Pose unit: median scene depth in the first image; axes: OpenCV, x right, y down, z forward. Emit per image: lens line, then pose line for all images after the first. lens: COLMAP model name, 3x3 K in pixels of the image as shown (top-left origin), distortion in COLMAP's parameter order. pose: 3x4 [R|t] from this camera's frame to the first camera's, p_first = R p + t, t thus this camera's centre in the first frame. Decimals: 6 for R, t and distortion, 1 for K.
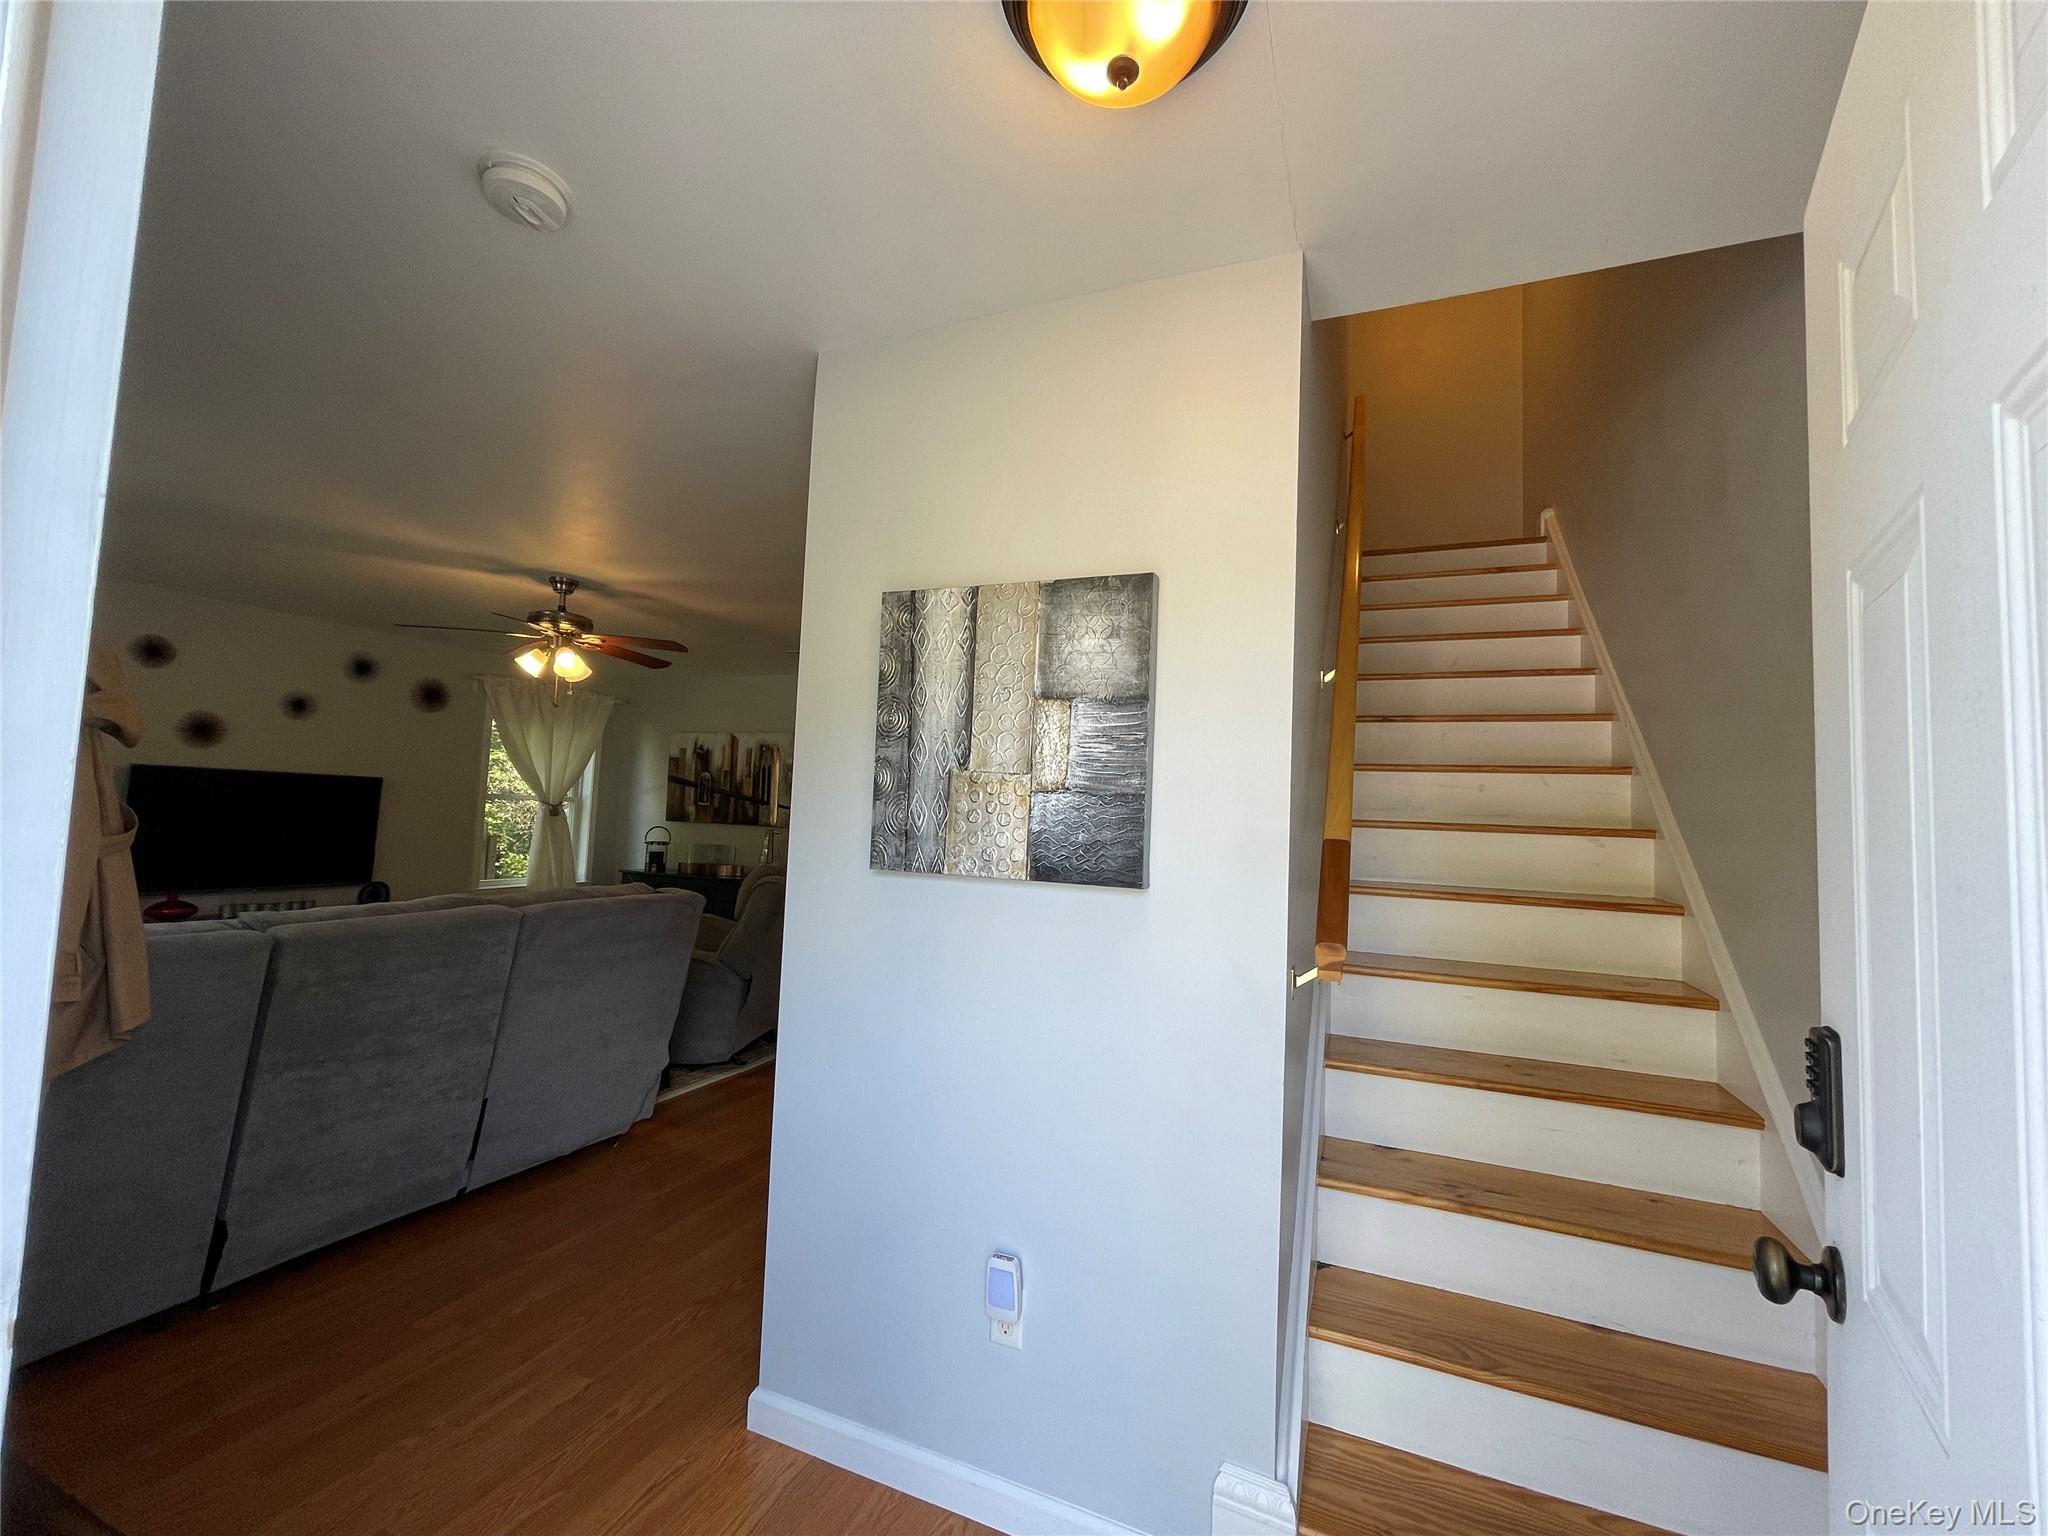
lens RADIAL K [[825.9, 0, 1026.4], [0, 825.9, 757.3], [0, 0, 1]] dist [-0.003987, 0.002152]
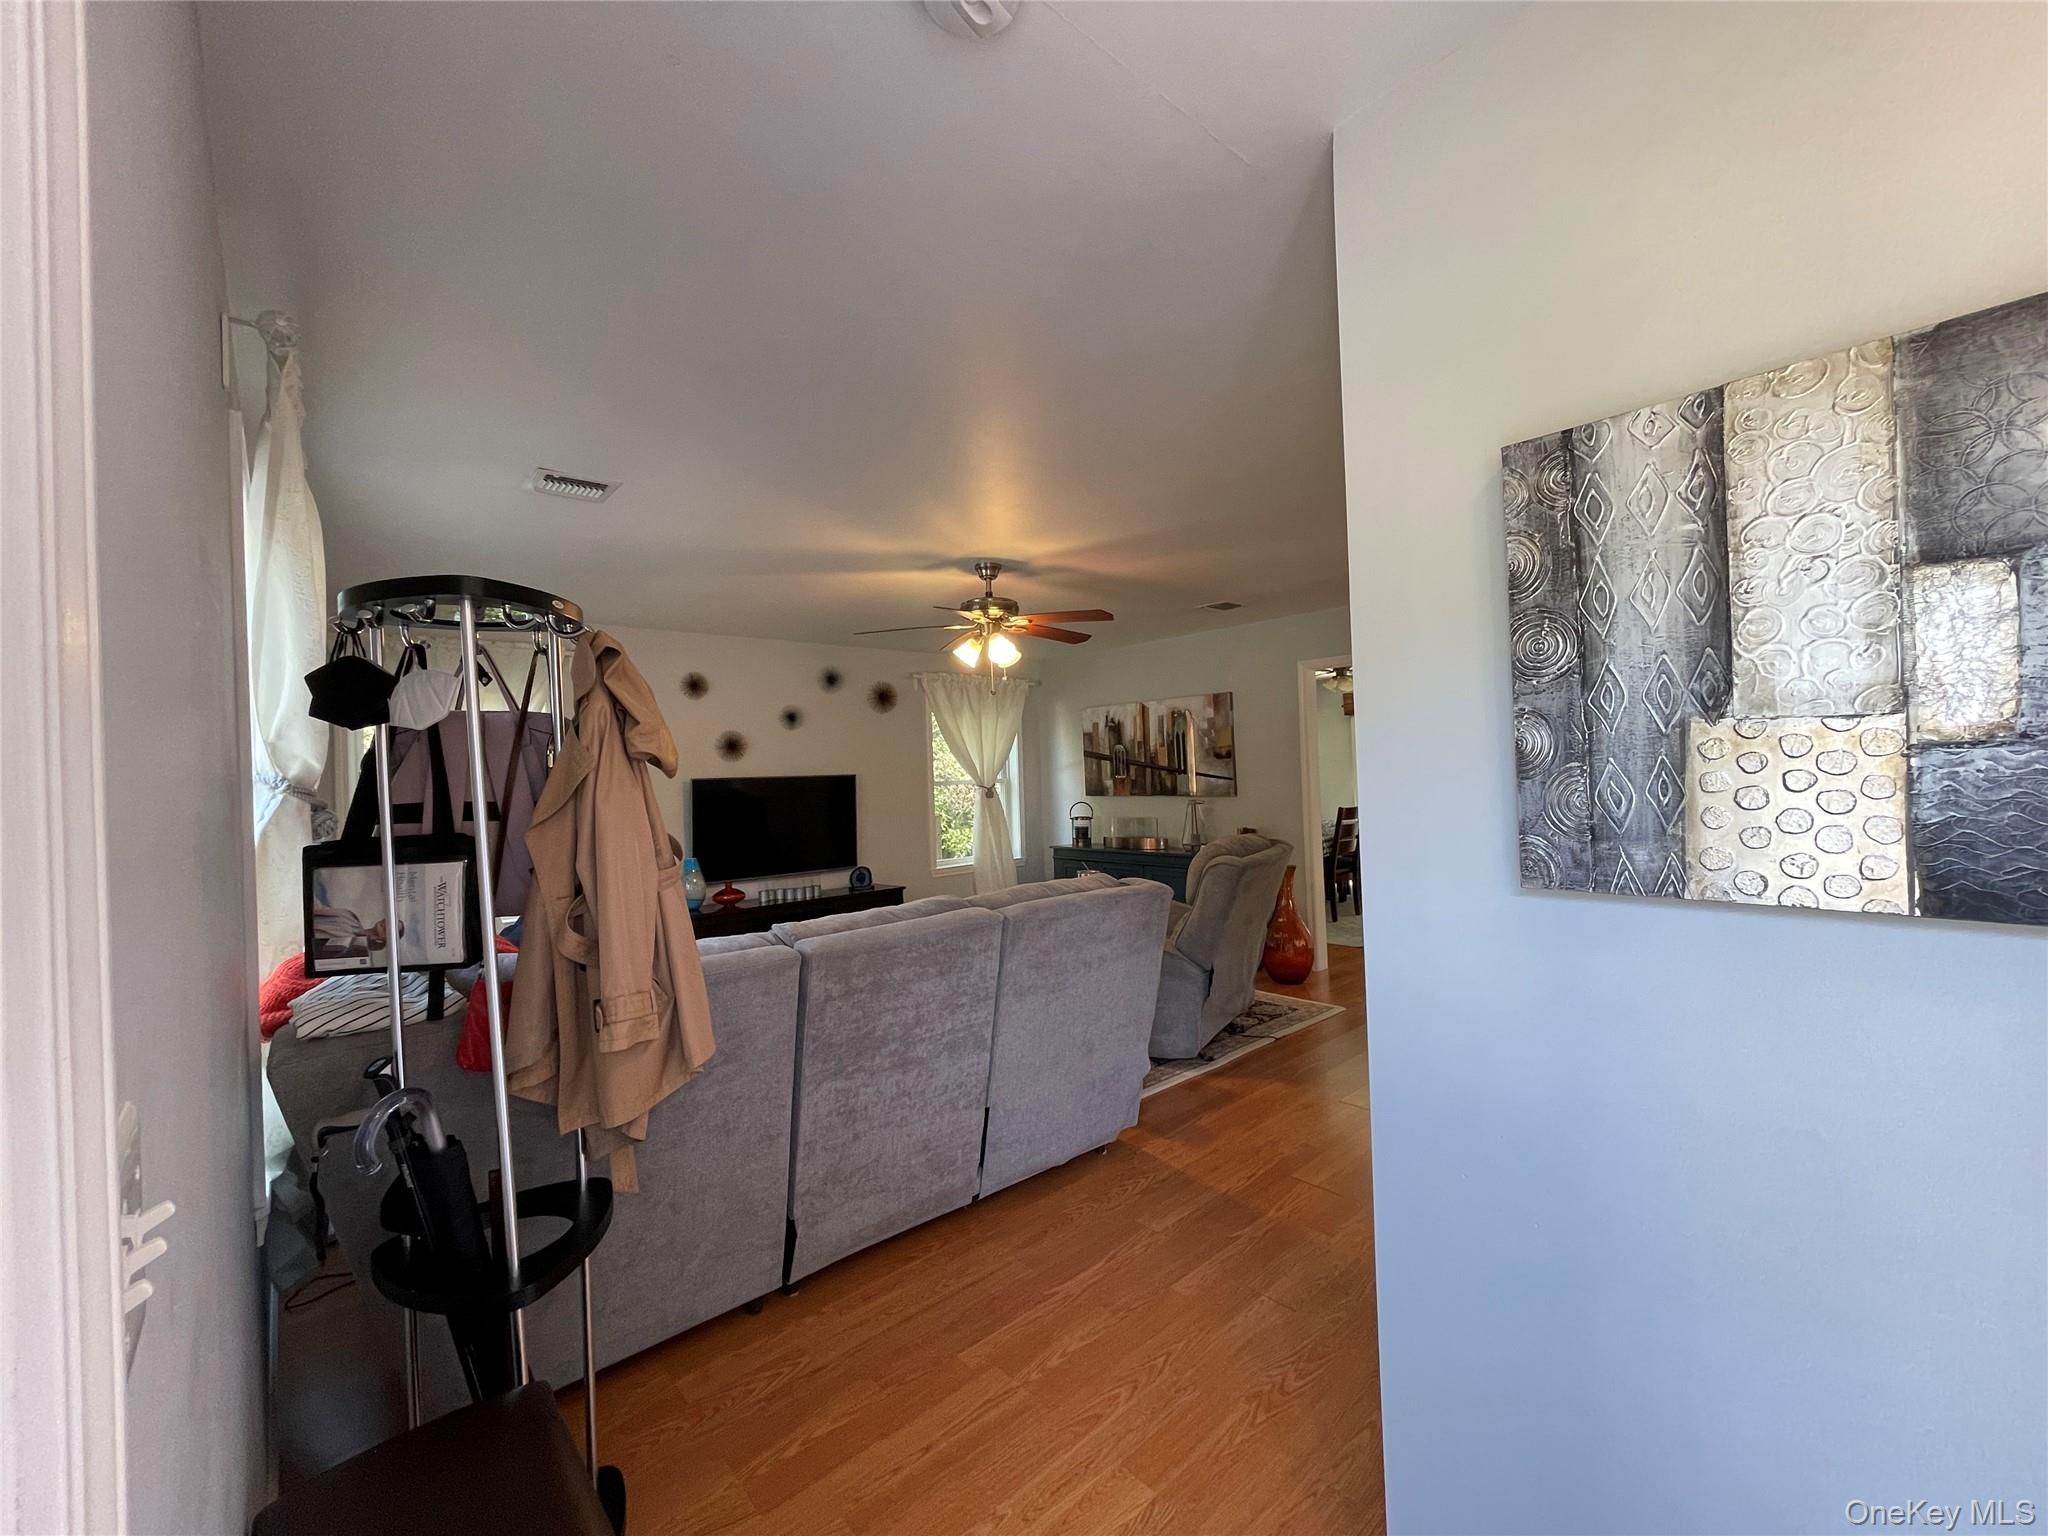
lens RADIAL K [[825.9, 0, 1023.1], [0, 825.9, 753.1], [0, 0, 1]] dist [-0.003987, 0.002152]
pose [[0.894836, -0.080763, -0.439028, -0.187211], [0.100413, 0.994710, 0.021678, -0.015041], [0.434955, -0.063482, 0.898212, 0.205863]]
